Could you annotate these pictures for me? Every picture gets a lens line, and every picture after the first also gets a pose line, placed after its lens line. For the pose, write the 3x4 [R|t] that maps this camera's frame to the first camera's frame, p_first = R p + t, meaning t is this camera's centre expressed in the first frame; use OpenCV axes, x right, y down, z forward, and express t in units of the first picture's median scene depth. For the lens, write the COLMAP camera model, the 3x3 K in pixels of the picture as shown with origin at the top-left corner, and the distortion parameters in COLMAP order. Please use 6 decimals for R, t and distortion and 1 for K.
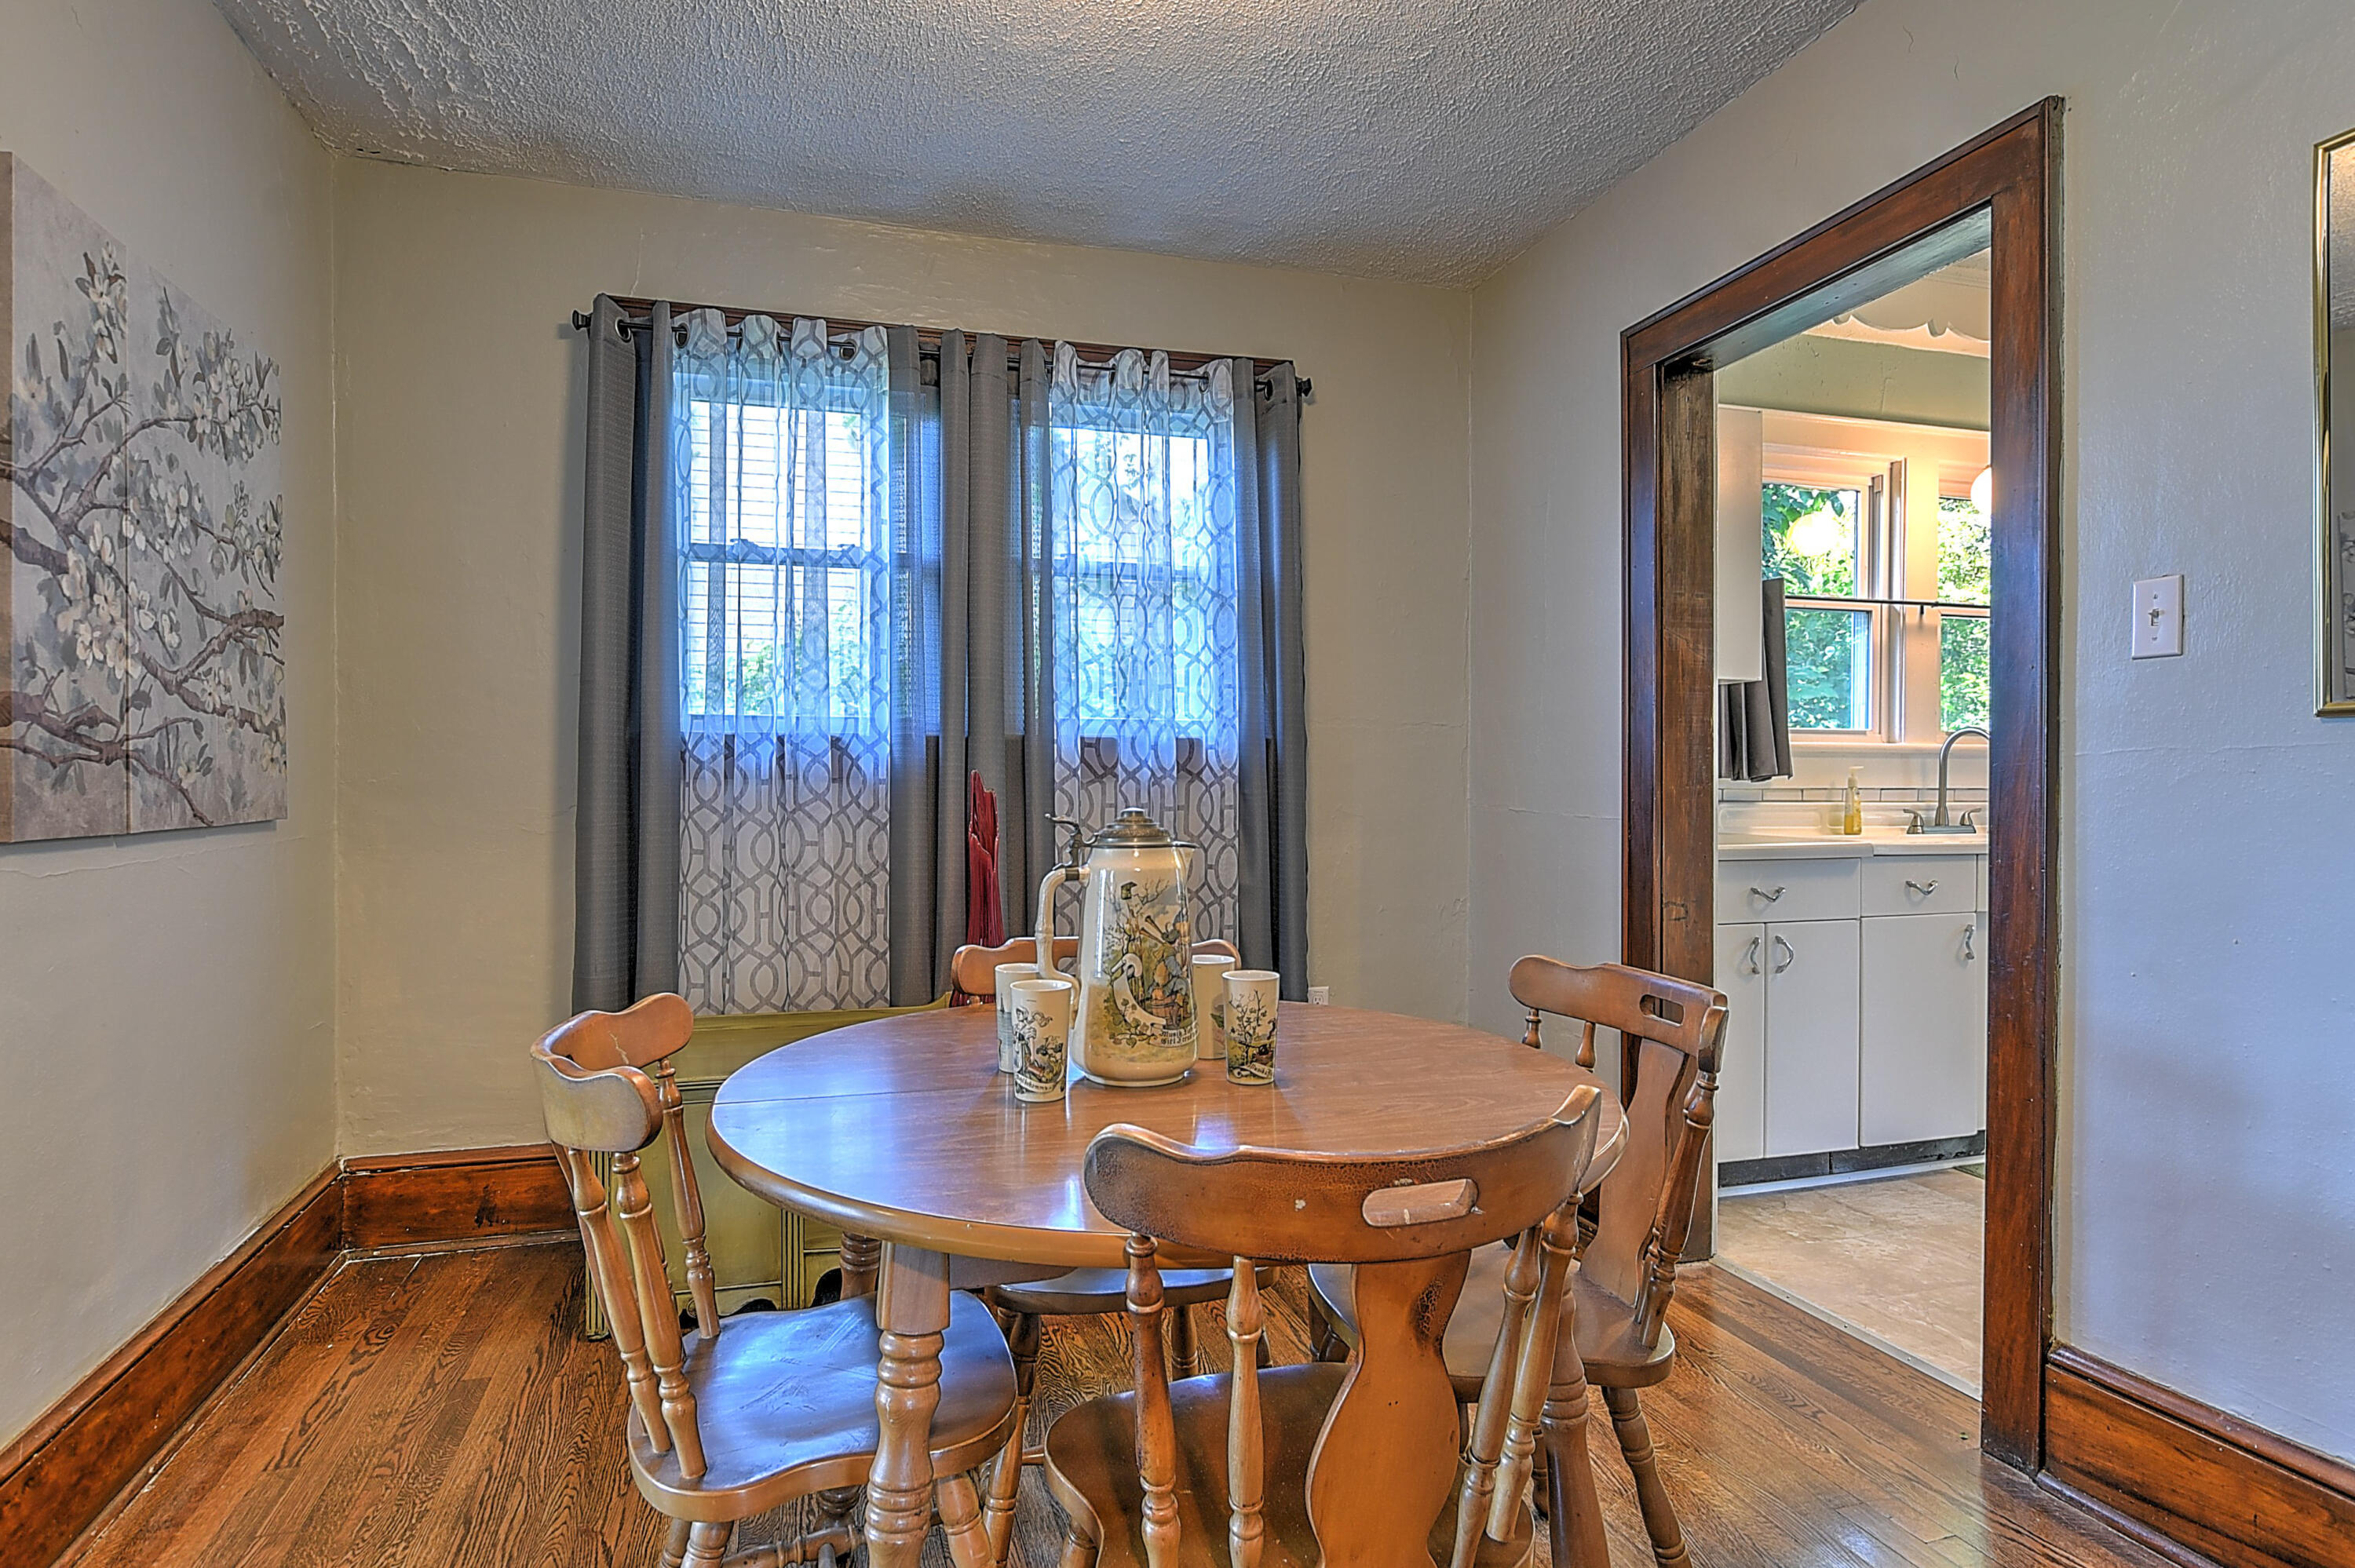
lens RADIAL K [[1350.0, 0, 1172.1], [0, 1350.0, 782.4], [0, 0, 1]] dist [0.005053, 0.000148]
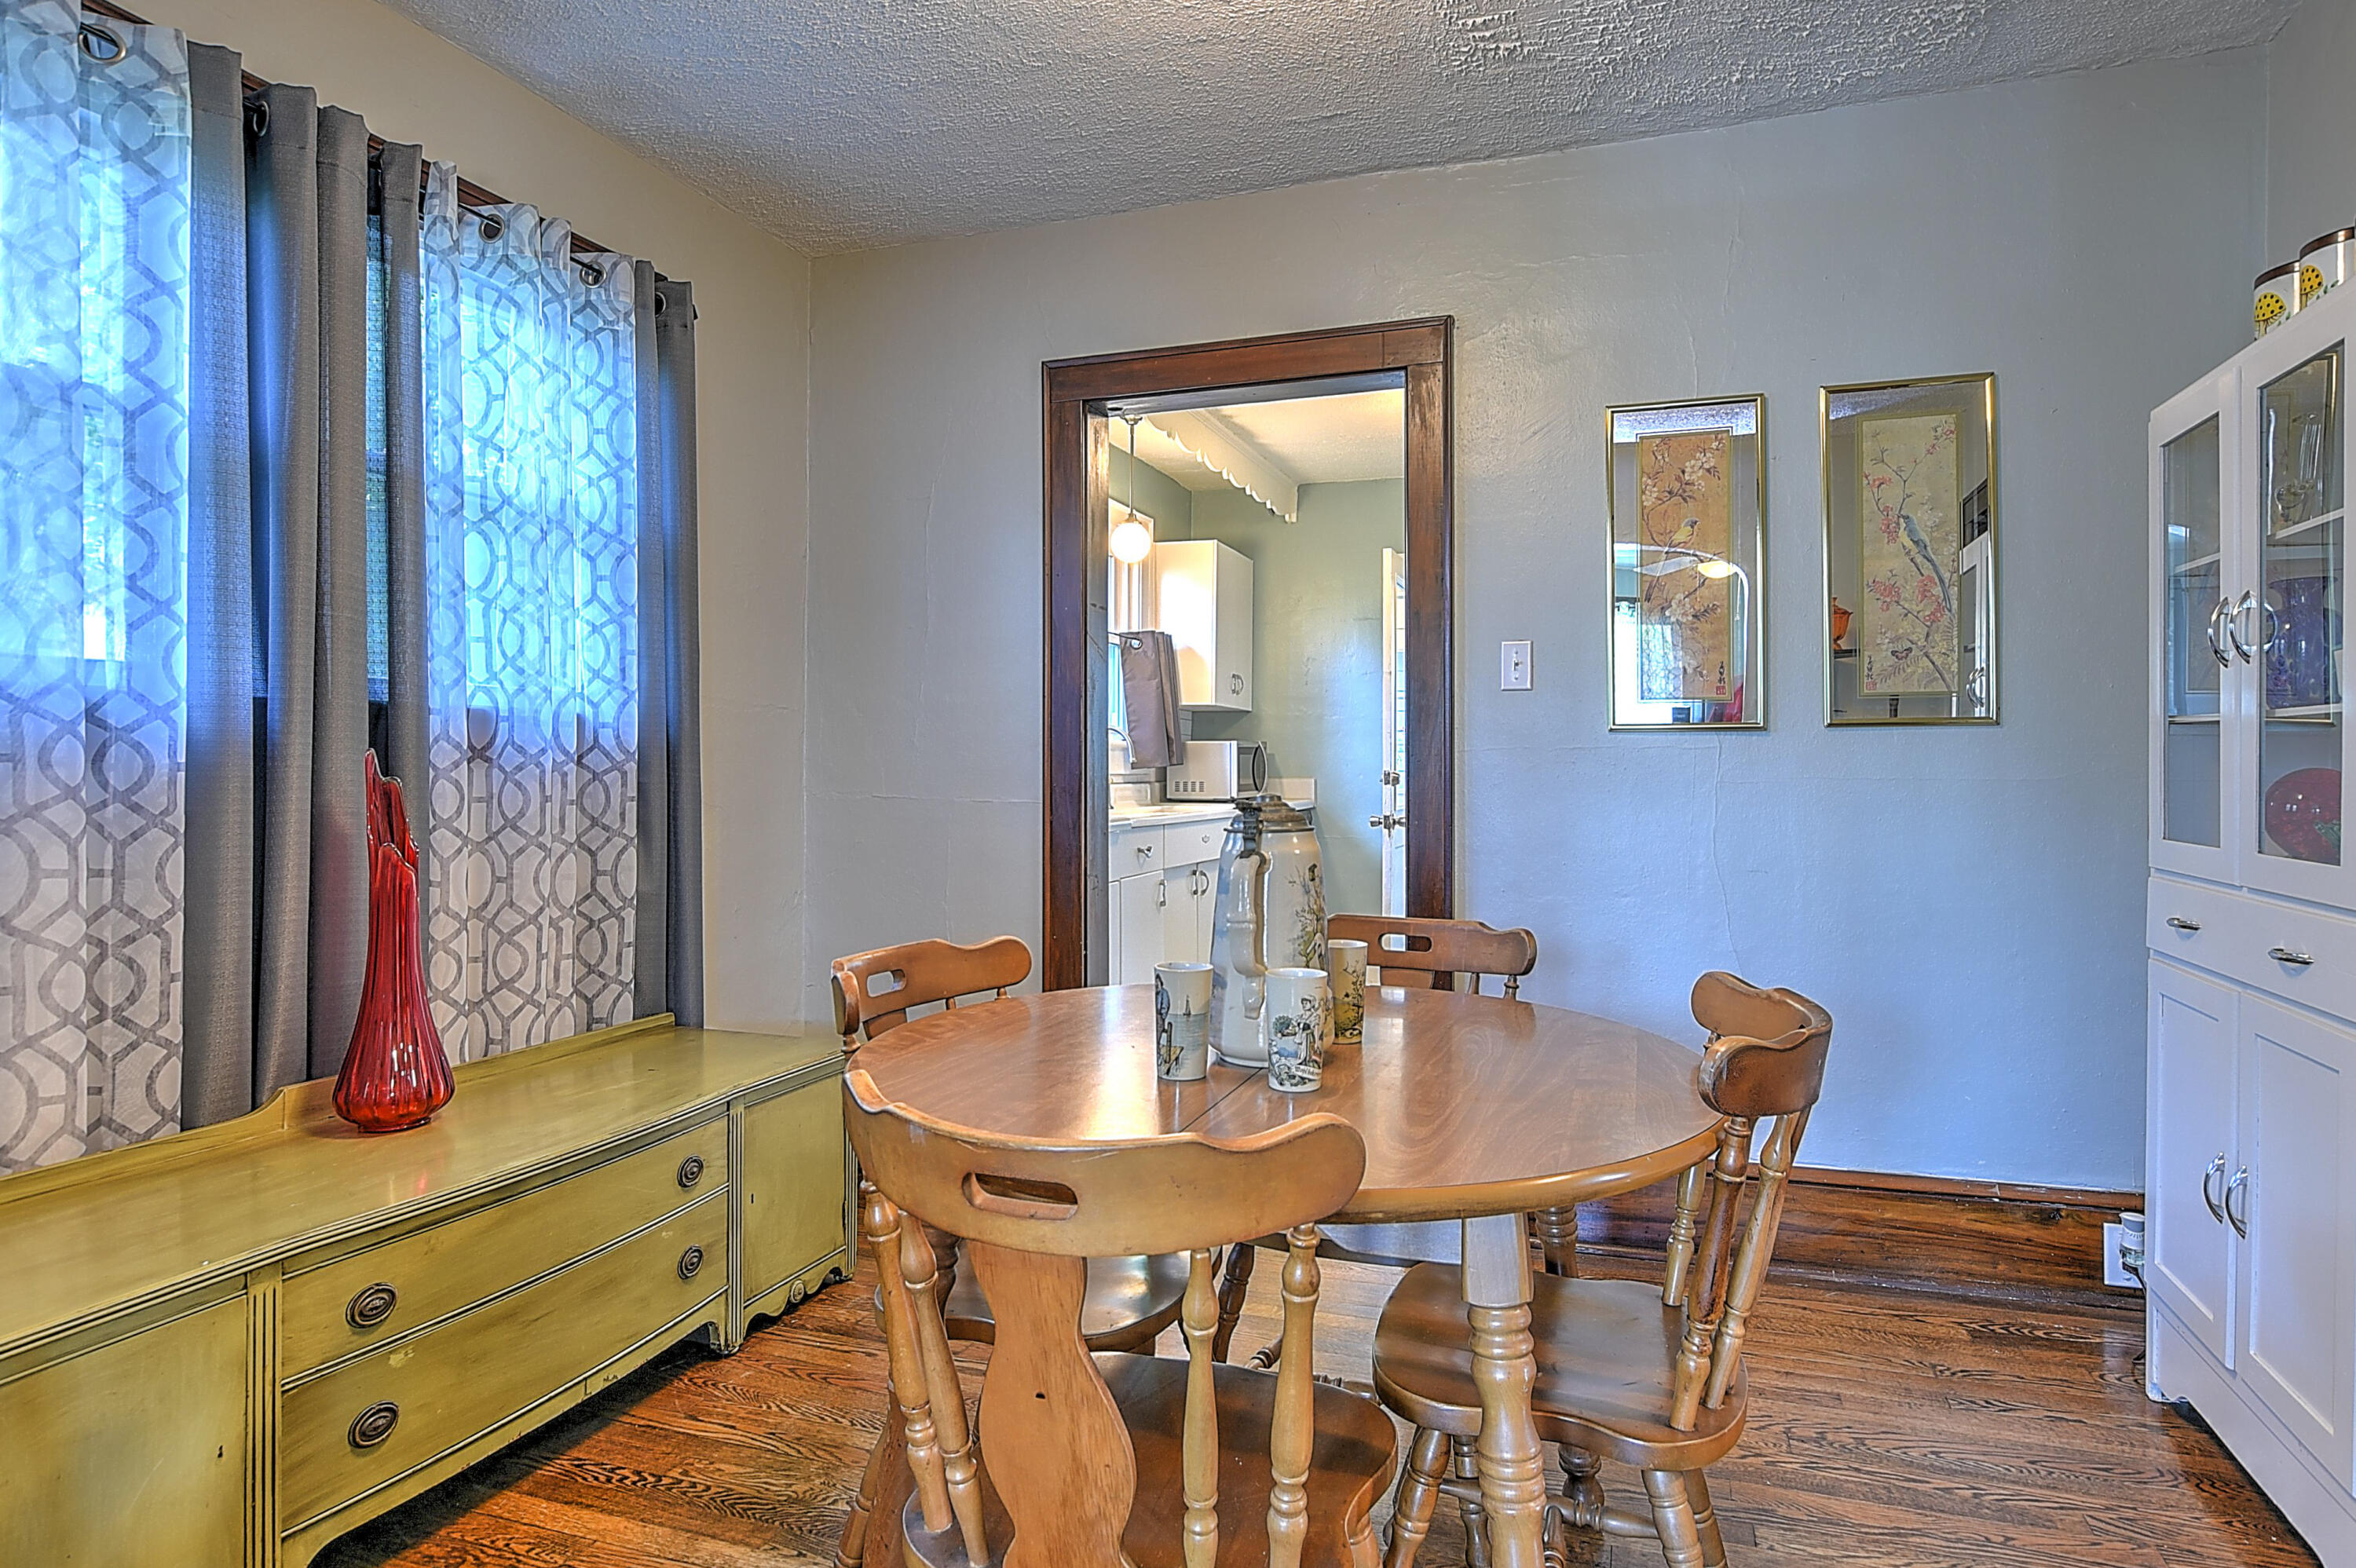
lens RADIAL K [[1350.6, 0, 1172.6], [0, 1350.6, 782.4], [0, 0, 1]] dist [0.005053, 0.000148]
pose [[0.573505, -0.007284, 0.819170, -0.464171], [0.005526, 0.999972, 0.005022, 0.005246], [-0.819184, 0.001647, 0.573529, 0.257129]]
